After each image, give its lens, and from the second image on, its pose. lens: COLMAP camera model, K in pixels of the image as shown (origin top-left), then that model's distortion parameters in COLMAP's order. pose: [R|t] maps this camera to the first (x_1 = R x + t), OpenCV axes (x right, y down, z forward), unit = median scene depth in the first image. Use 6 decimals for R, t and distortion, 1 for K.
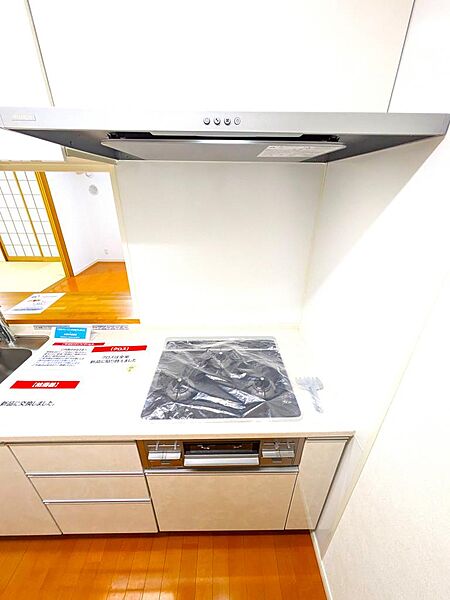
lens RADIAL K [[239.2, 0, 225.0], [0, 239.2, 300.0], [0, 0, 1]] dist [0.000893, -0.003163]
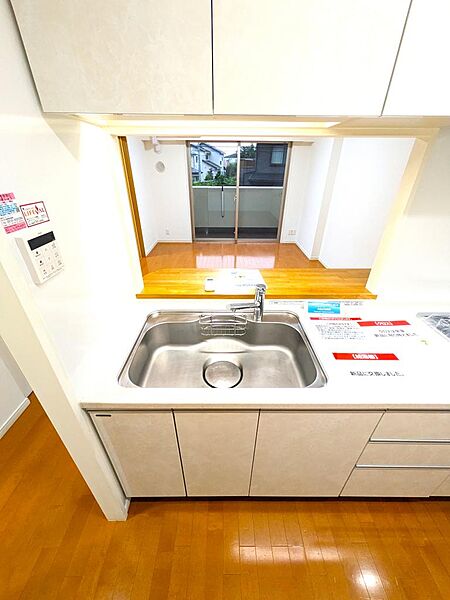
lens RADIAL K [[232.5, 0, 225.0], [0, 232.5, 300.0], [0, 0, 1]] dist [0.029337, -0.000018]
pose [[0.999906, 0.001704, -0.013610, -1.069576], [-0.000646, 0.997002, 0.077371, 0.026946], [0.013701, -0.077355, 0.996909, -0.000315]]
